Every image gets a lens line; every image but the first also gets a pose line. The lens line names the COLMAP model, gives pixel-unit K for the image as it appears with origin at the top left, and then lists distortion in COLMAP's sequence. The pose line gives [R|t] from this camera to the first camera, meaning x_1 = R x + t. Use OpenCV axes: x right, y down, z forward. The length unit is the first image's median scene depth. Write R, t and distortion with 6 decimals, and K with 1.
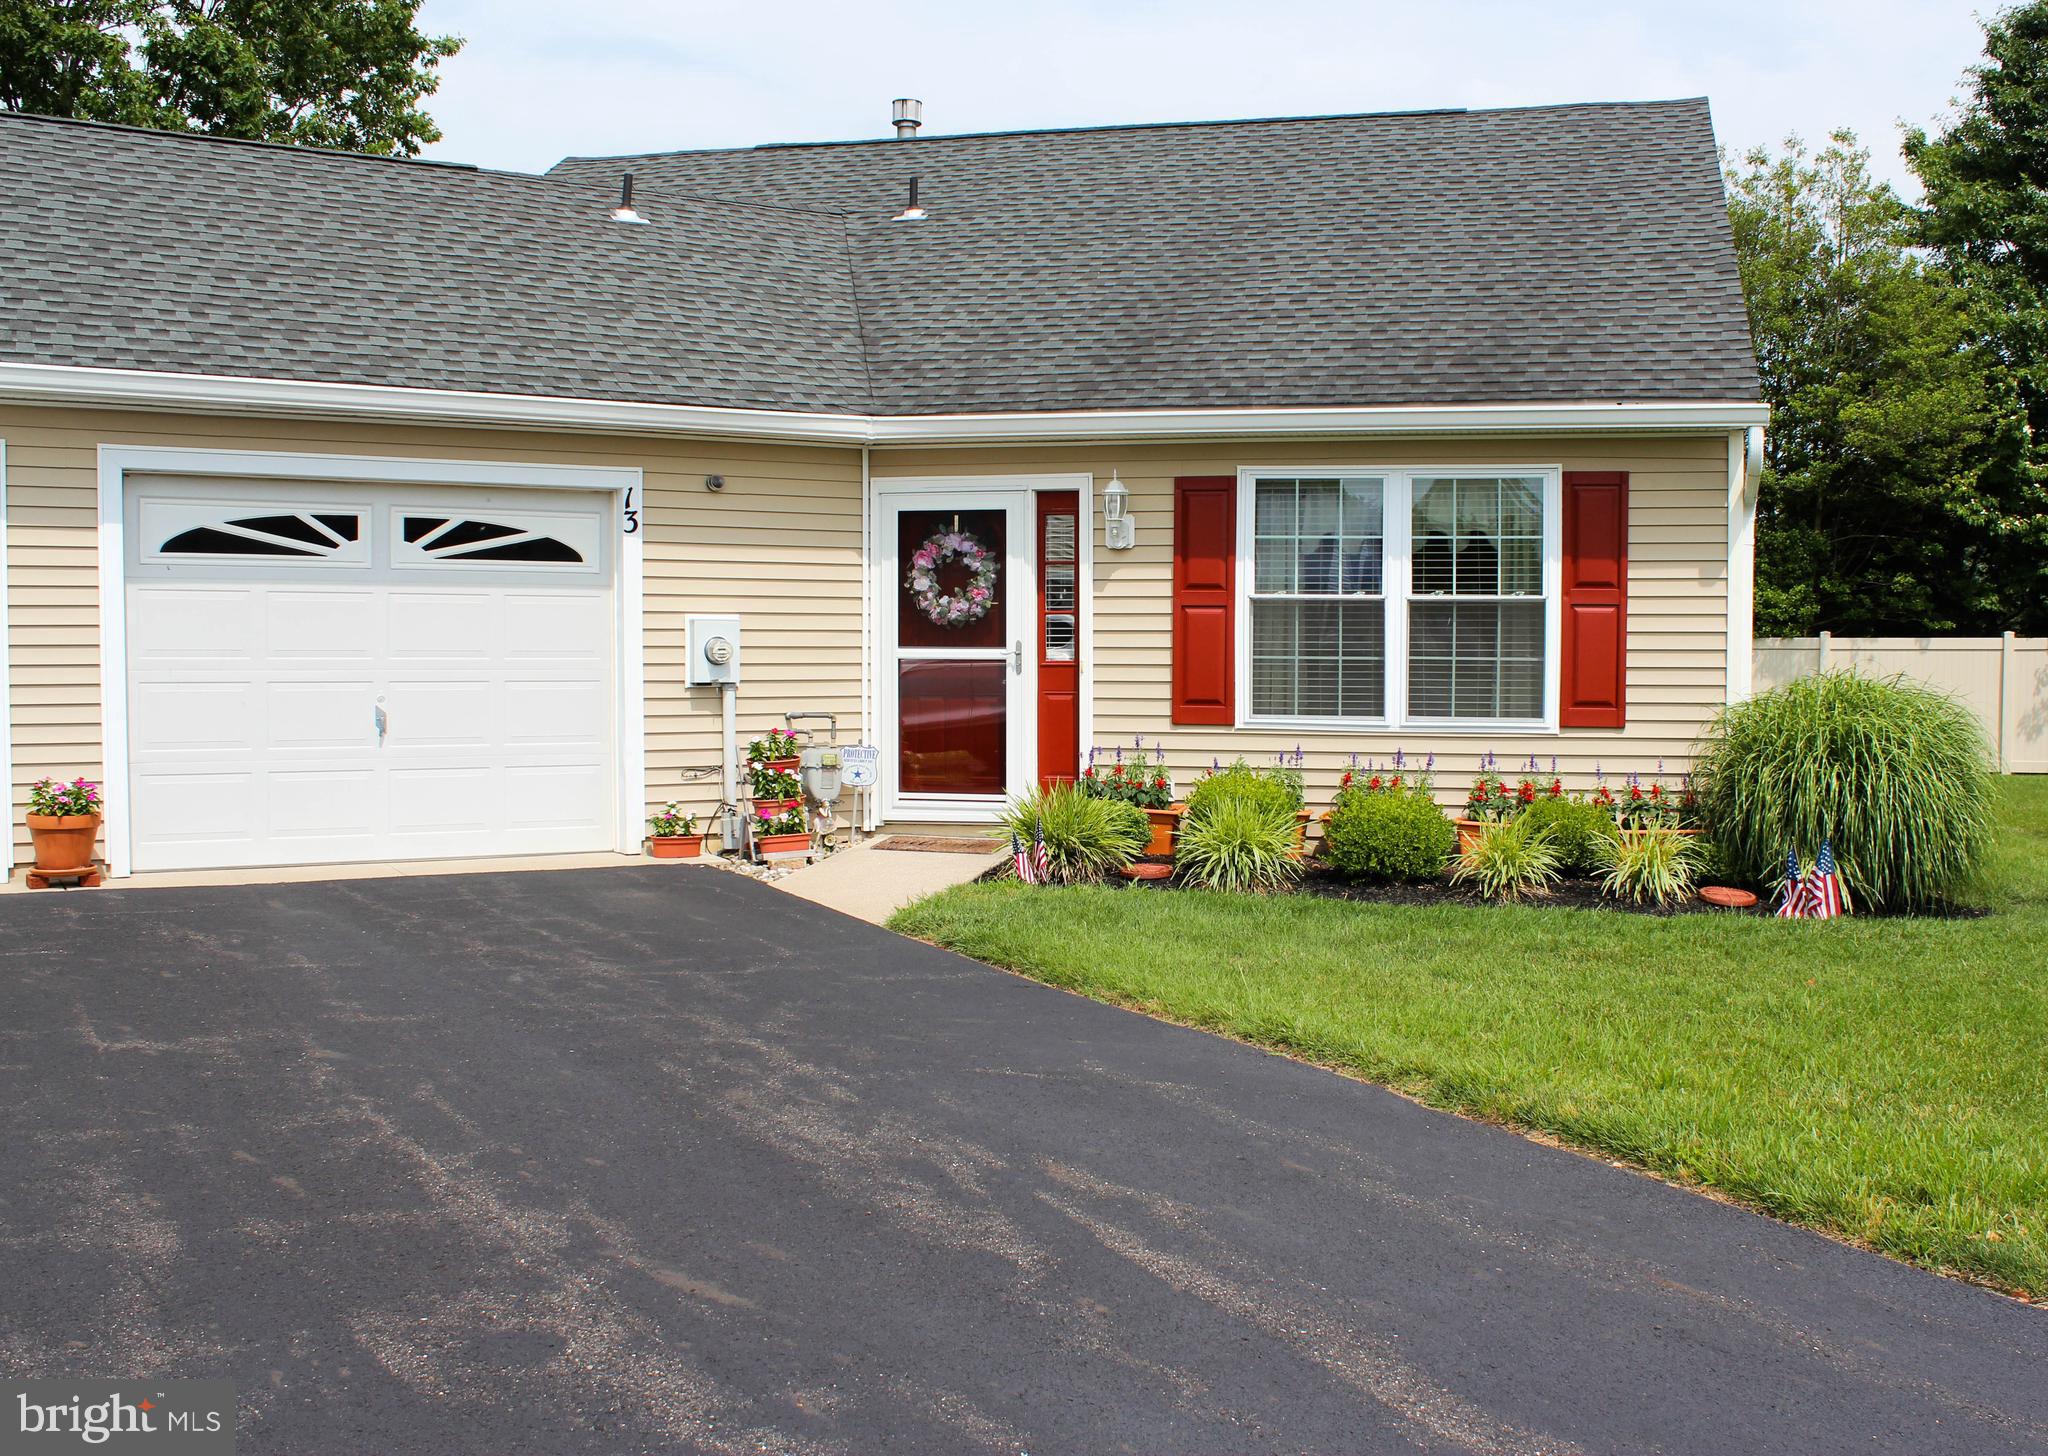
lens RADIAL K [[1253.4, 0, 1023.9], [0, 1253.4, 699.8], [0, 0, 1]] dist [-0.009913, -0.001152]
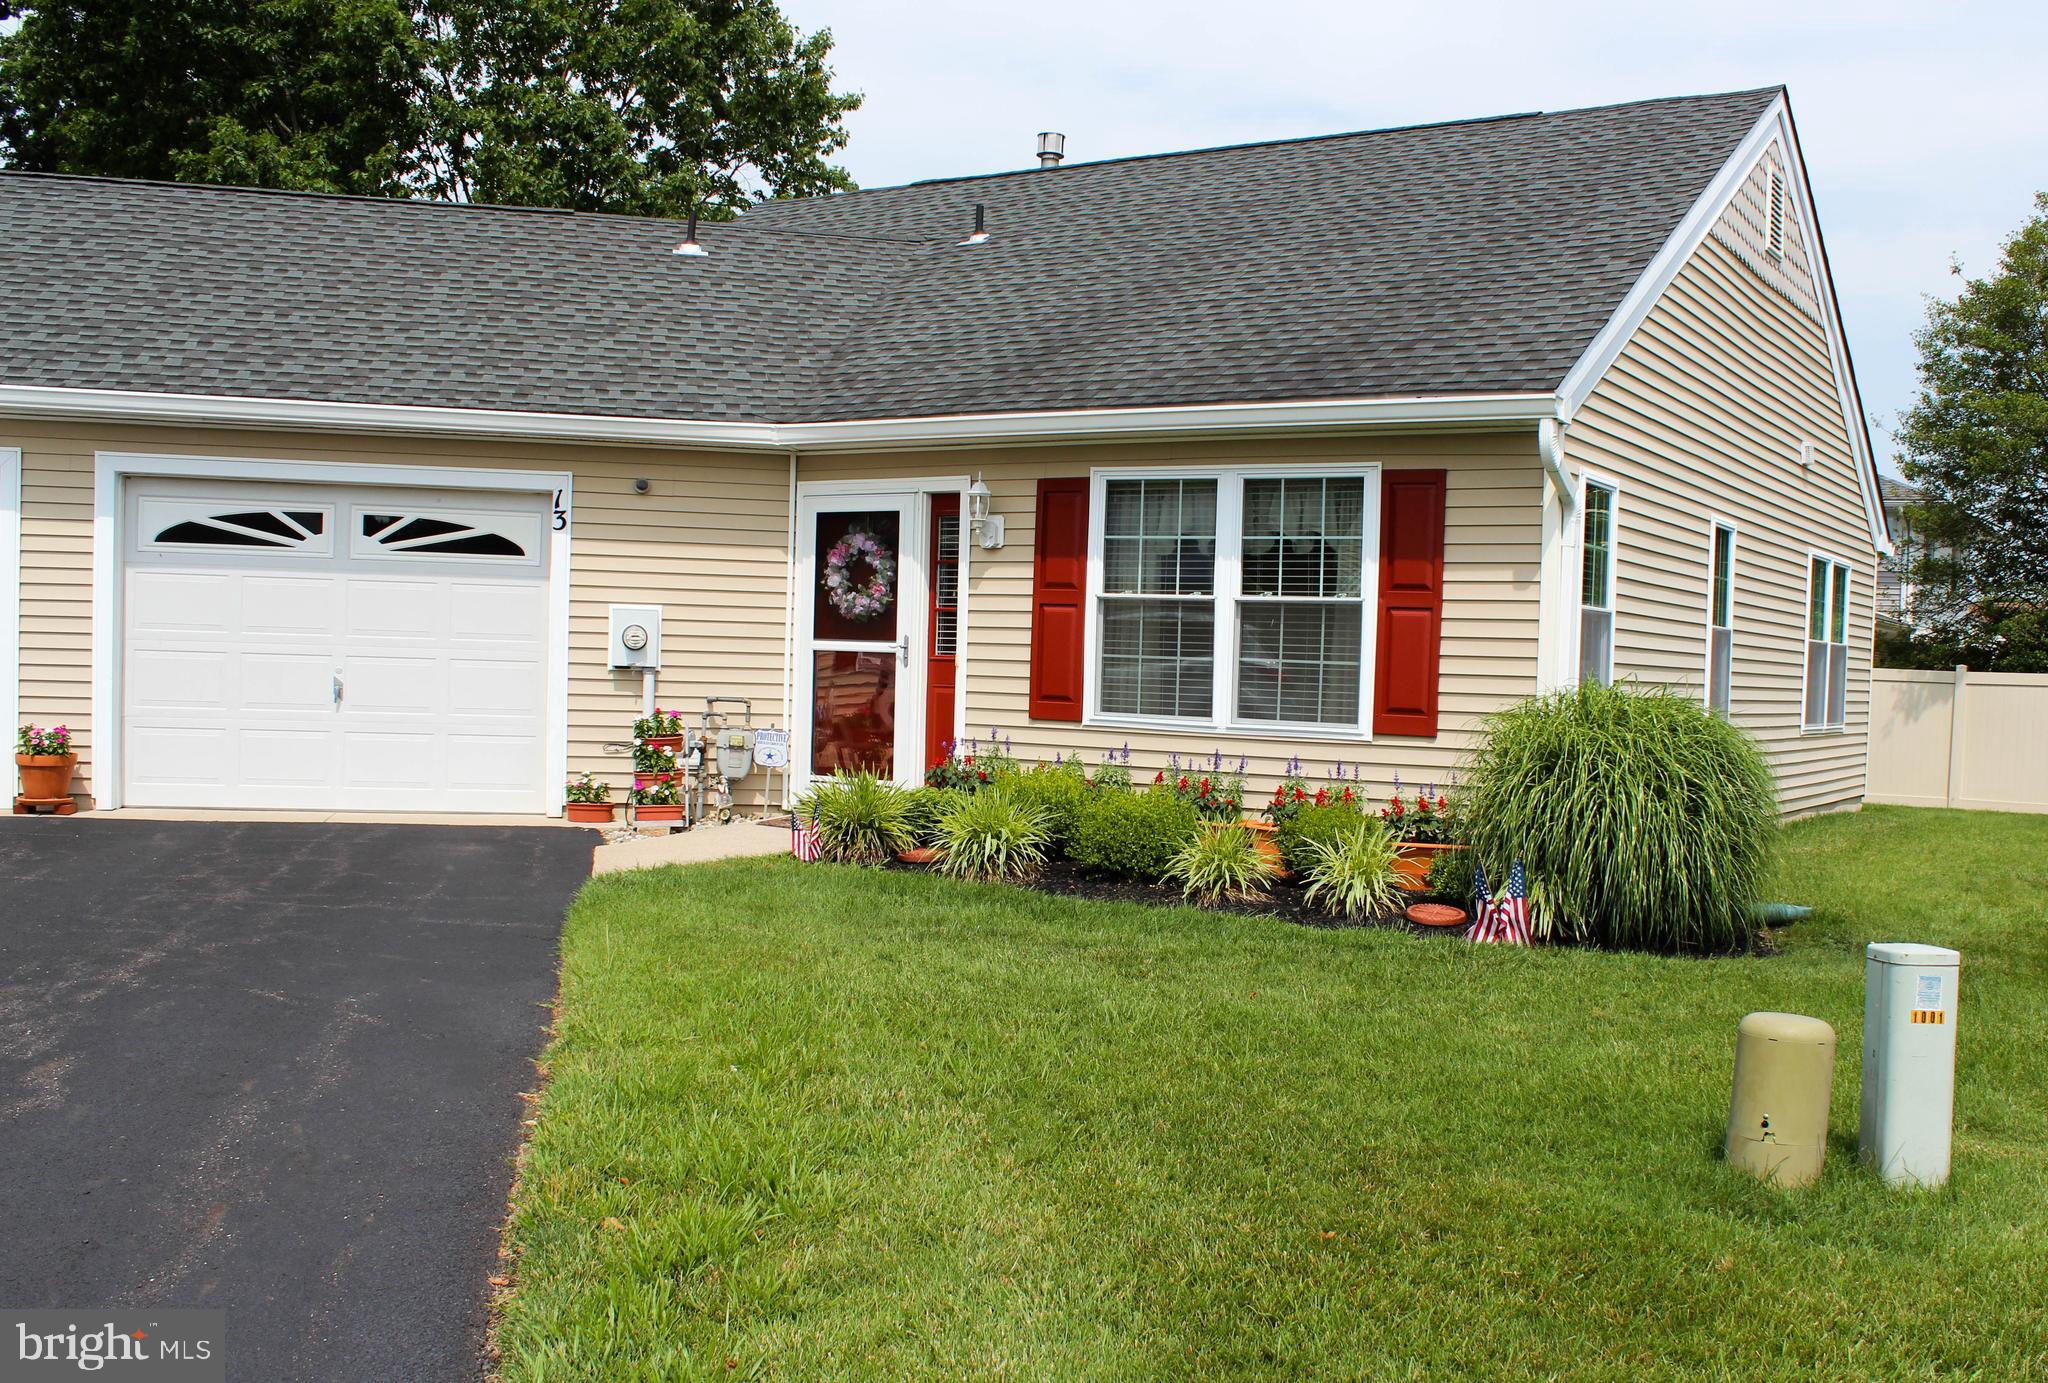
lens RADIAL K [[1197.2, 0, 1024.0], [0, 1197.2, 691.5], [0, 0, 1]] dist [-0.002440, -0.001428]
pose [[0.979108, 0.032408, -0.200743, 0.326993], [-0.034721, 0.999365, -0.008011, 0.005374], [0.200356, 0.014814, 0.979611, 0.037610]]
